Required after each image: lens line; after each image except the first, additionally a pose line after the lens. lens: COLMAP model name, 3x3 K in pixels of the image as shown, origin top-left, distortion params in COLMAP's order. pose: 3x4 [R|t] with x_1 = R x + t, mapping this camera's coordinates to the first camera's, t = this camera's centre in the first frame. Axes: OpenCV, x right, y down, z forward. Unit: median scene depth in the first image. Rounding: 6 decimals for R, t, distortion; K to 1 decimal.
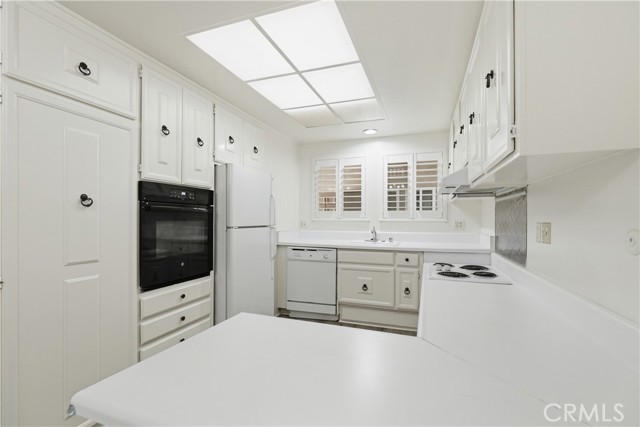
lens RADIAL K [[290.9, 0, 319.1], [0, 290.9, 217.0], [0, 0, 1]] dist [-0.020260, -0.000019]
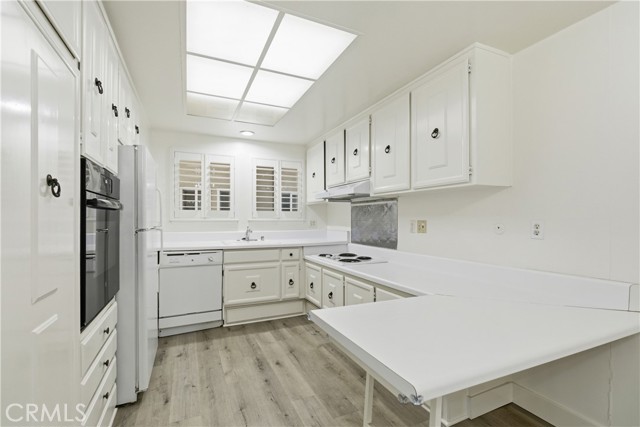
lens RADIAL K [[290.9, 0, 319.1], [0, 290.9, 217.0], [0, 0, 1]] dist [-0.020260, -0.000019]
pose [[0.707979, 0.003955, 0.706222, -0.400044], [-0.003052, 0.999992, -0.002540, 0.002474], [-0.706227, -0.000357, 0.707985, 0.108381]]
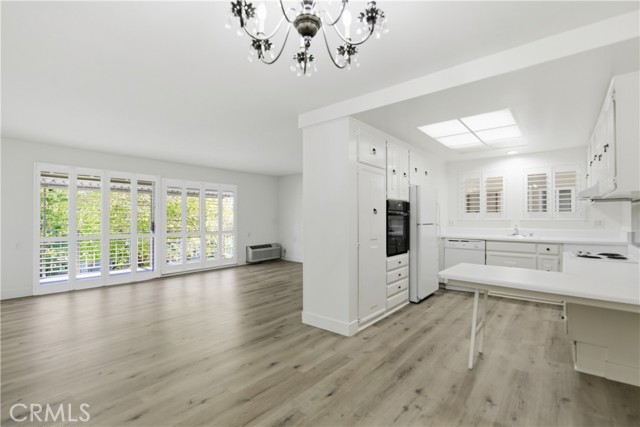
lens RADIAL K [[289.0, 0, 319.9], [0, 289.0, 215.7], [0, 0, 1]] dist [-0.002033, -0.000461]
pose [[0.940786, -0.006182, -0.338944, -0.220877], [0.005411, 0.999980, -0.003218, -0.008665], [0.338957, 0.001194, 0.940801, -0.573358]]
